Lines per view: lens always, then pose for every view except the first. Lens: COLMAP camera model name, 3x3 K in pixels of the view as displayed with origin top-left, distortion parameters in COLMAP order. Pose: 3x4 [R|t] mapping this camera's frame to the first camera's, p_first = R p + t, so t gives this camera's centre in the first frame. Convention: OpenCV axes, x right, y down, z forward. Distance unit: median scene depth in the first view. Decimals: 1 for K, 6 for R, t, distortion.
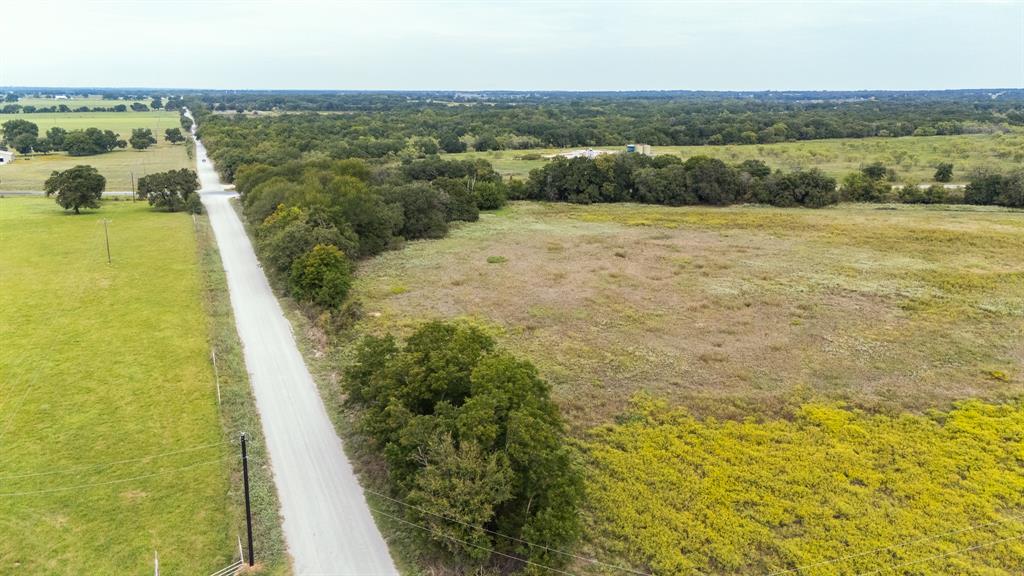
lens RADIAL K [[752.1, 0, 507.9], [0, 752.1, 287.8], [0, 0, 1]] dist [0.068657, -0.063440]
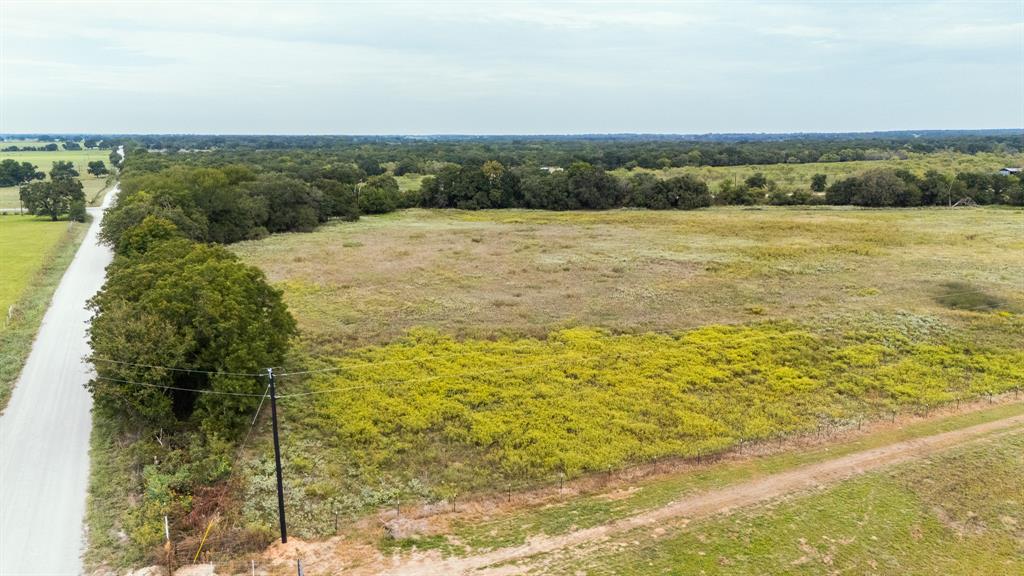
lens RADIAL K [[752.1, 0, 510.9], [0, 752.1, 288.6], [0, 0, 1]] dist [0.068657, -0.063440]
pose [[0.998140, -0.016895, 0.058574, 0.093780], [0.020195, 0.998215, -0.056207, 0.056846], [-0.057520, 0.057286, 0.996699, -0.026545]]
